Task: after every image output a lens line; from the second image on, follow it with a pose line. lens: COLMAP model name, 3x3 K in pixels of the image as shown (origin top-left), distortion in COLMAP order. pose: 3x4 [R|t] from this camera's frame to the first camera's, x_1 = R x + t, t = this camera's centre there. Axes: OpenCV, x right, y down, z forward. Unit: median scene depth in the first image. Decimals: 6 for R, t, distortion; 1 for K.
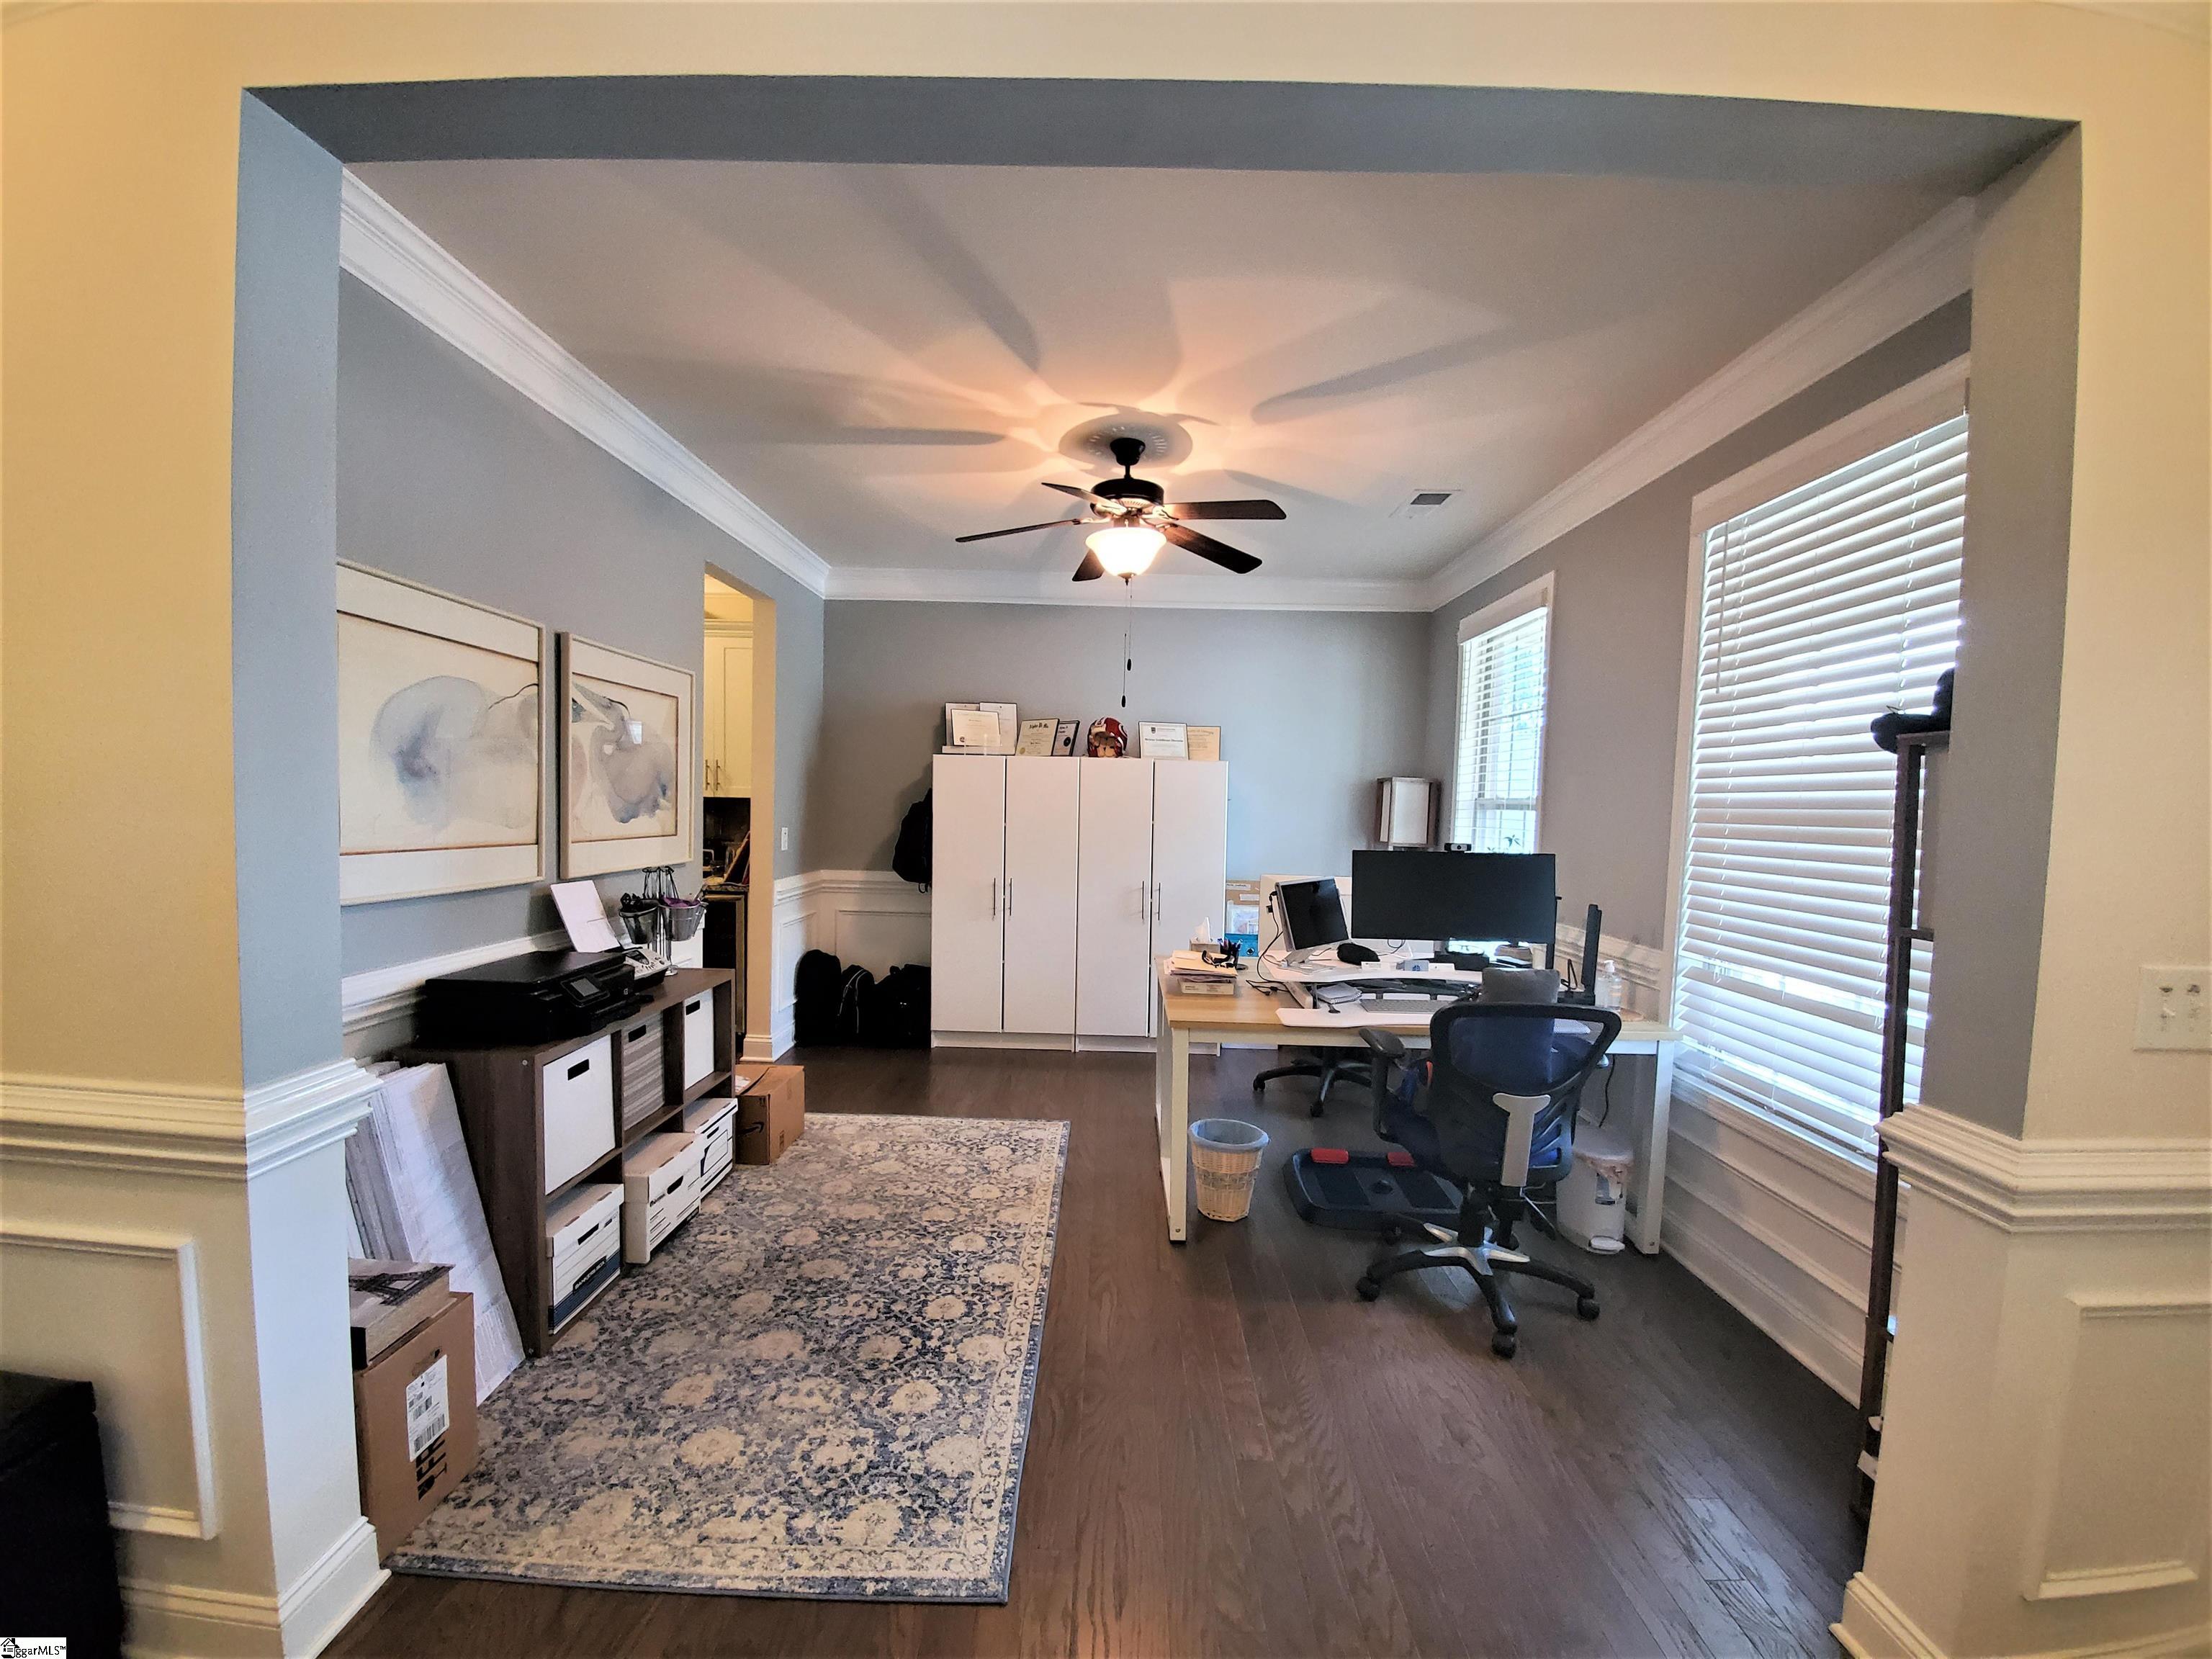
lens RADIAL K [[882.1, 0, 1101.0], [0, 882.1, 847.3], [0, 0, 1]] dist [0.013780, -0.018451]
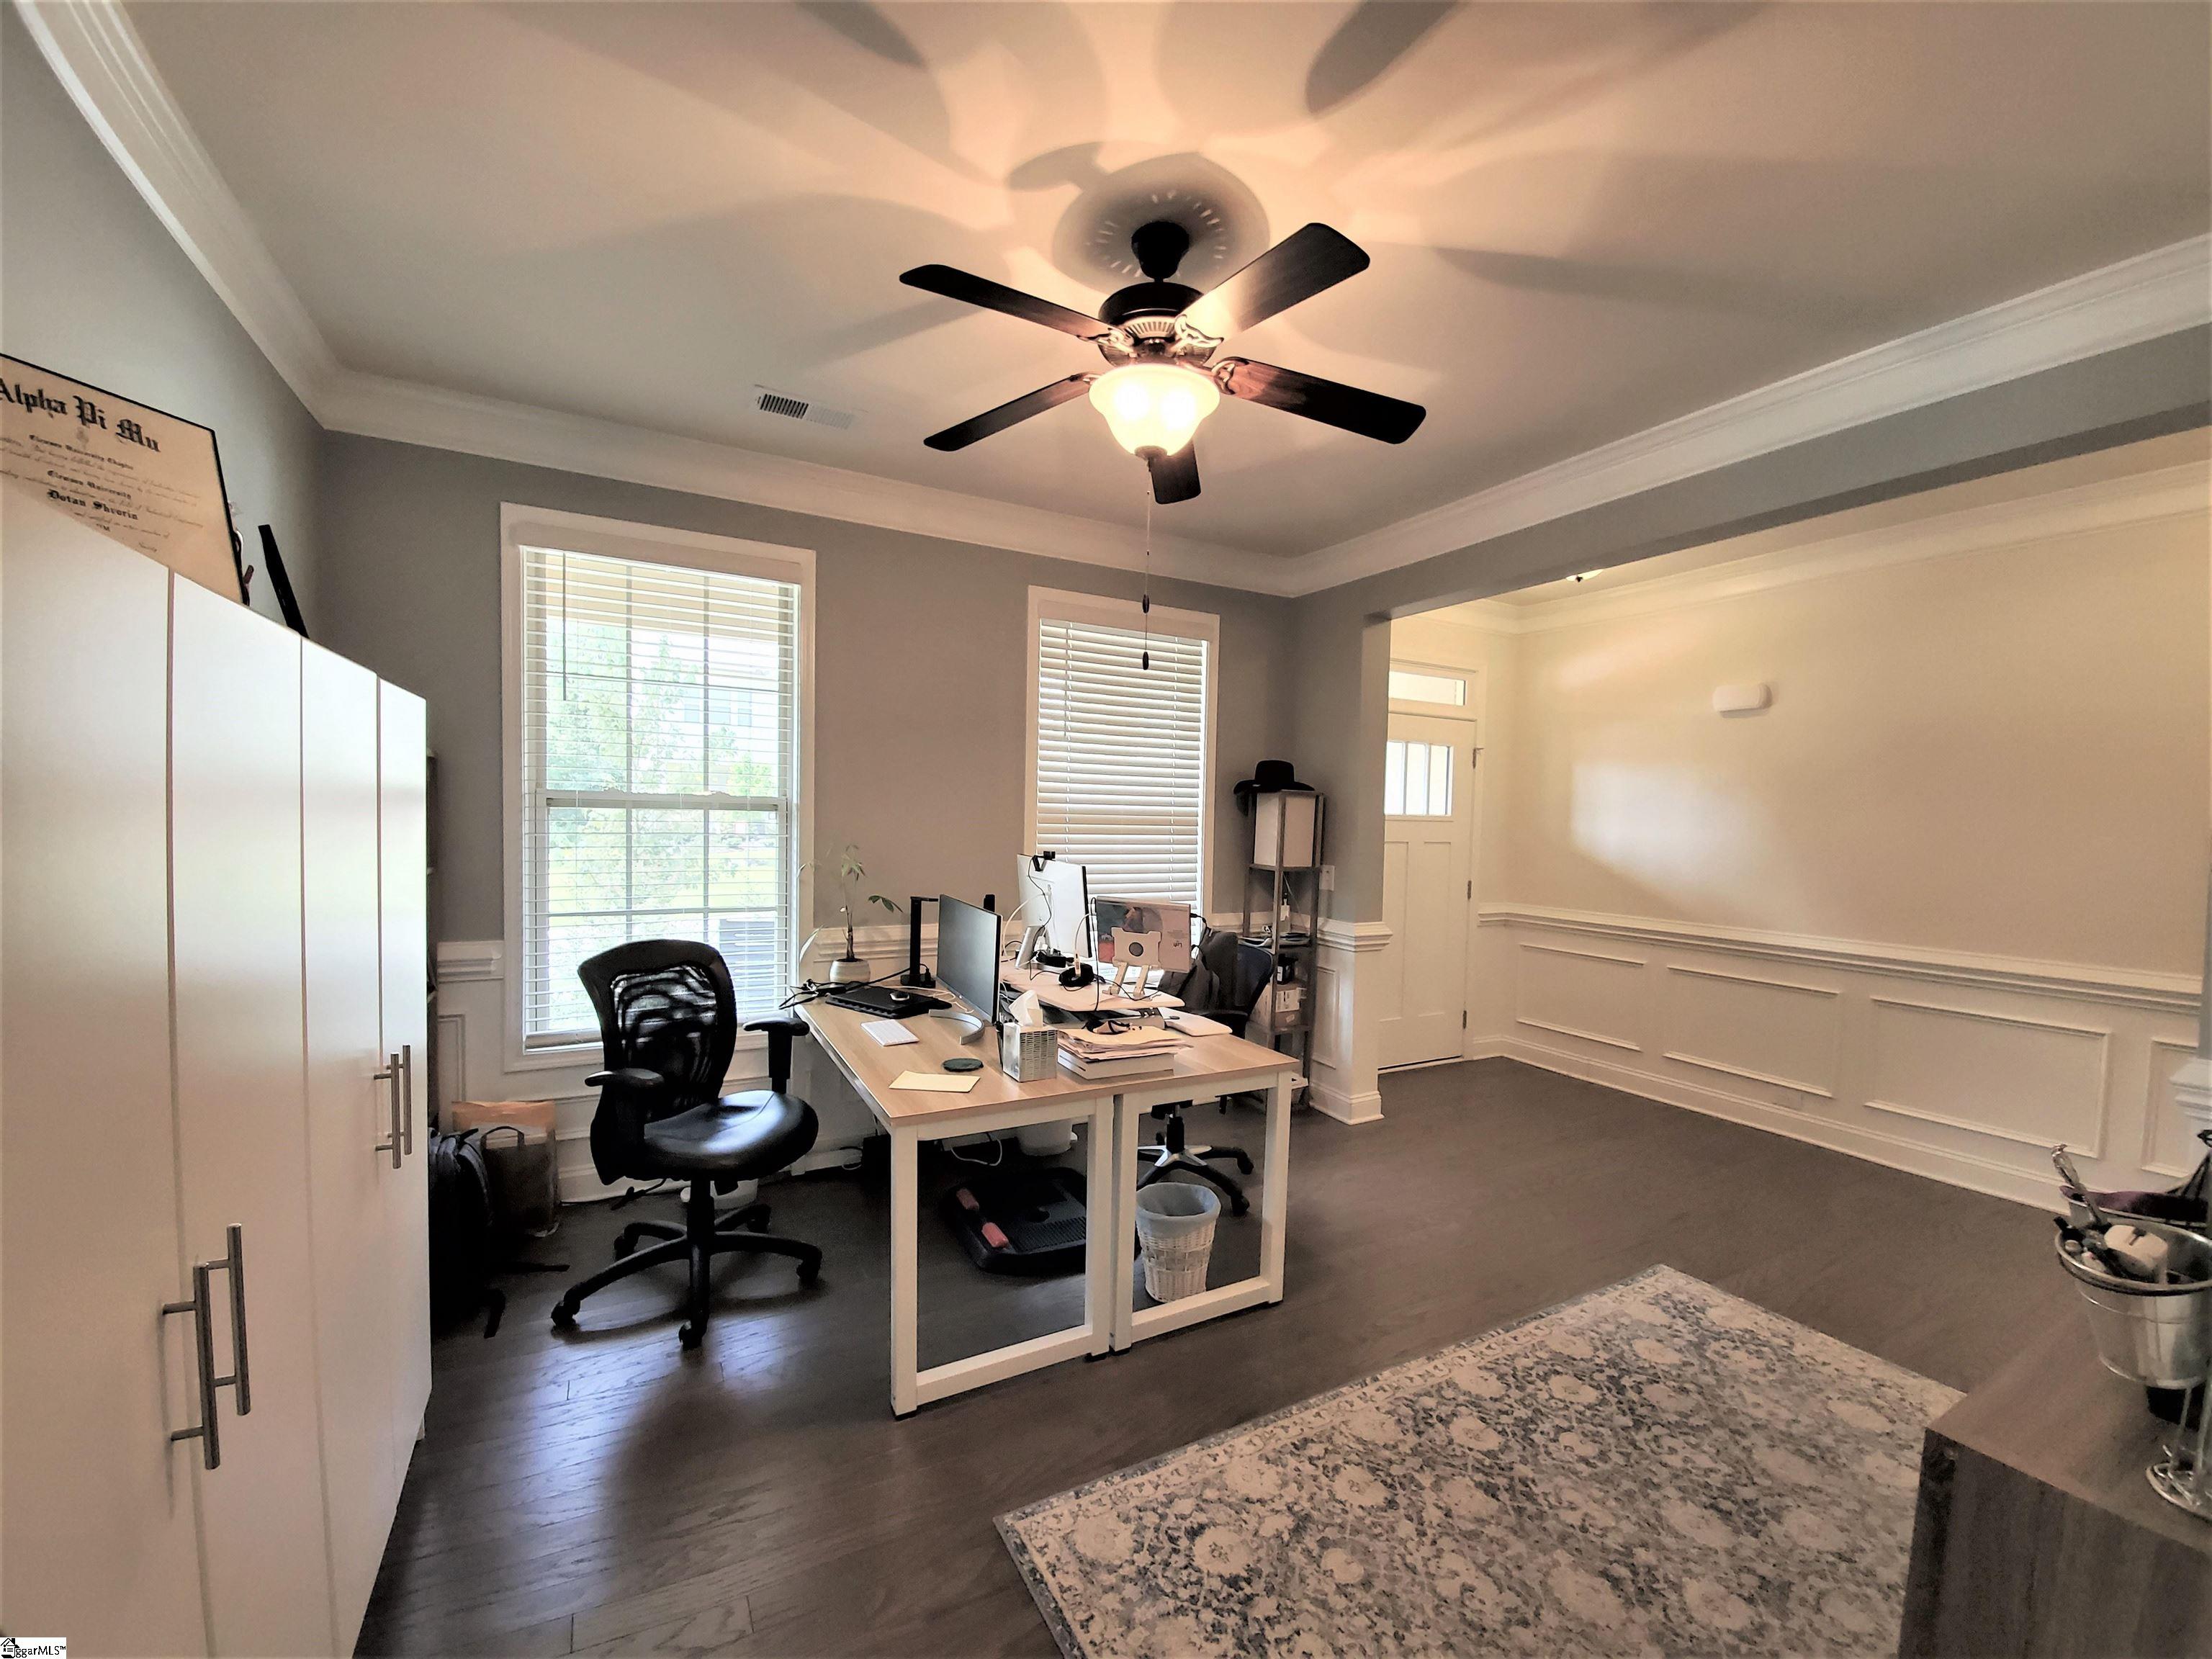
lens RADIAL K [[882.1, 0, 1101.0], [0, 882.1, 847.3], [0, 0, 1]] dist [0.013780, -0.018451]
pose [[-0.488812, -0.065342, 0.869938, -0.670058], [0.009735, 0.996720, 0.080335, -0.112722], [-0.872335, 0.047737, -0.486573, 1.775557]]
